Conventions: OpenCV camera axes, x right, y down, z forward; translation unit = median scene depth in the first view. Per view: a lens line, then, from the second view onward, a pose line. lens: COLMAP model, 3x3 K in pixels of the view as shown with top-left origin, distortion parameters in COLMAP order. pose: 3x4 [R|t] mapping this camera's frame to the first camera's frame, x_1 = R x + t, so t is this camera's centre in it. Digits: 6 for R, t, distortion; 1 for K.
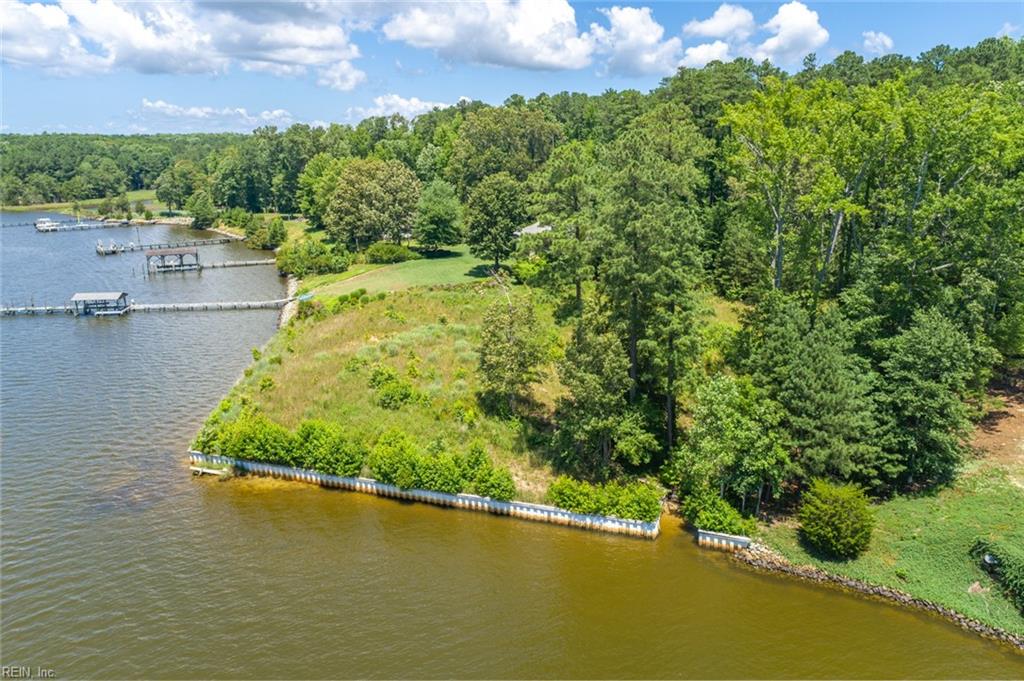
lens RADIAL K [[710.9, 0, 503.0], [0, 710.9, 335.7], [0, 0, 1]] dist [-0.007502, 0.009065]
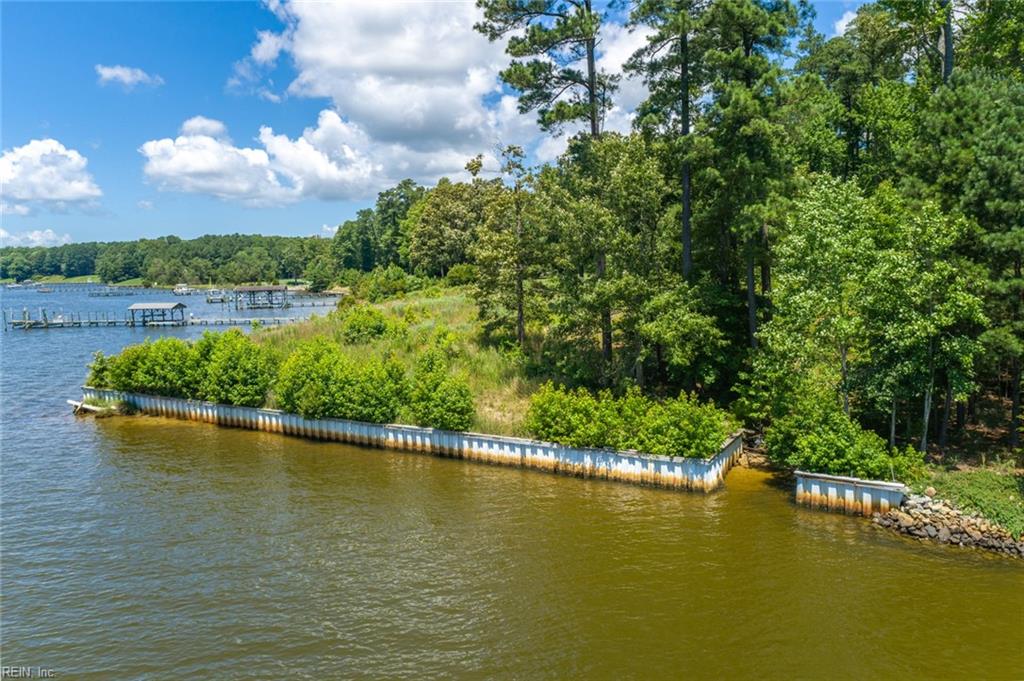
lens RADIAL K [[693.0, 0, 516.7], [0, 693.0, 344.2], [0, 0, 1]] dist [-0.007378, 0.011636]
pose [[0.981093, 0.006698, -0.193421, 0.166227], [-0.037042, 0.987424, -0.153693, 0.251240], [0.189959, 0.157952, 0.969003, 0.448349]]
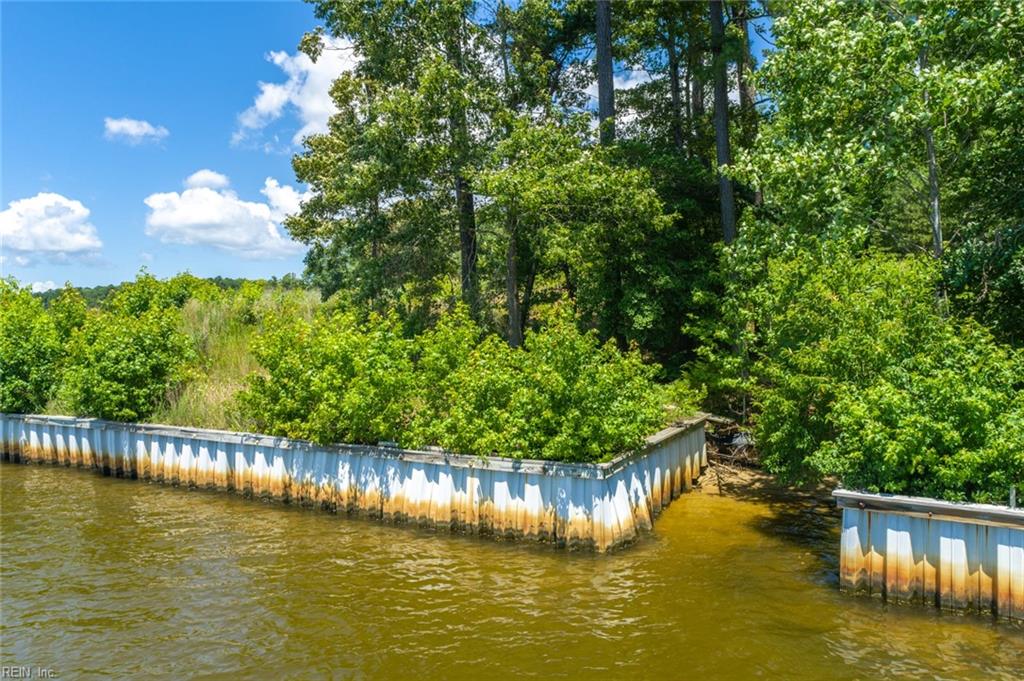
lens RADIAL K [[693.0, 0, 516.7], [0, 693.0, 344.2], [0, 0, 1]] dist [-0.007378, 0.011636]
pose [[0.981038, -0.004042, -0.193774, 0.217918], [-0.041173, 0.972617, -0.228737, 0.263631], [0.189393, 0.232378, 0.954008, 0.765502]]
